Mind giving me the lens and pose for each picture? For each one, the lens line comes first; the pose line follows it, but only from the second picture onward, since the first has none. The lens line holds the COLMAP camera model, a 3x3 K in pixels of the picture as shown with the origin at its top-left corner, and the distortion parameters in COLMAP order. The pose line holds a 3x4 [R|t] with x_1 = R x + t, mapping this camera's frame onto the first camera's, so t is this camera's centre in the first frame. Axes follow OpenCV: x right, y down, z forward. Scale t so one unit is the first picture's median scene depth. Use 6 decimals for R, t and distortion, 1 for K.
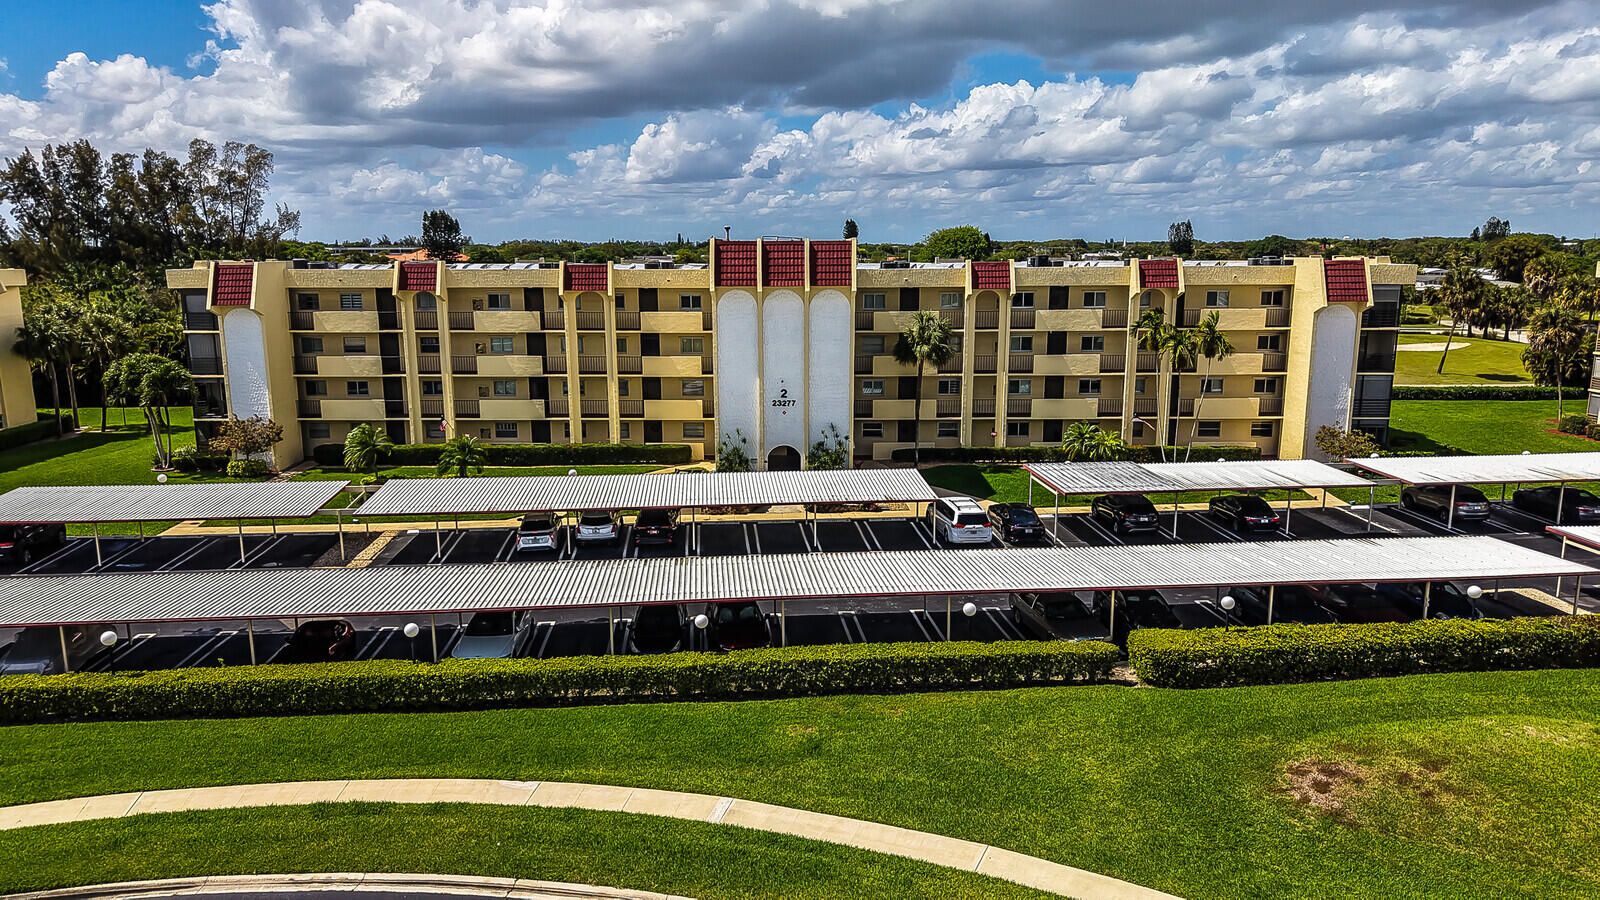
lens RADIAL K [[1078.3, 0, 796.8], [0, 1078.3, 450.0], [0, 0, 1]] dist [0.014801, -0.005644]
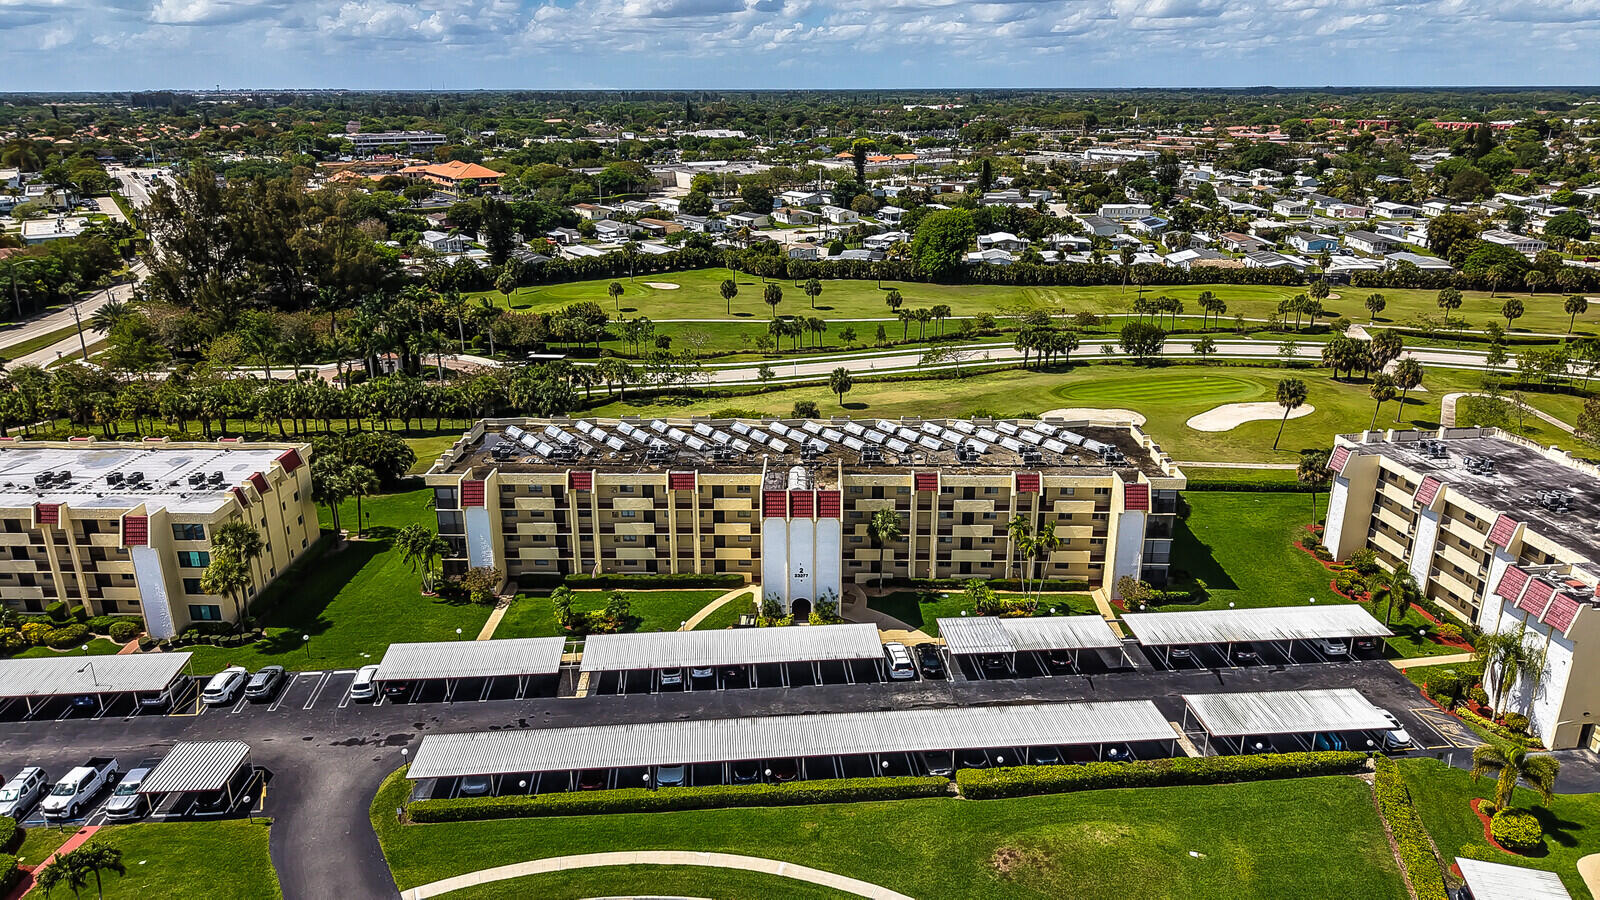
lens RADIAL K [[1072.8, 0, 800.0], [0, 1072.8, 450.0], [0, 0, 1]] dist [0.075422, -0.135542]
pose [[0.999983, 0.004320, -0.003996, -0.007395], [-0.003734, 0.990643, 0.136428, -0.436404], [0.004548, -0.136411, 0.990642, -0.624169]]
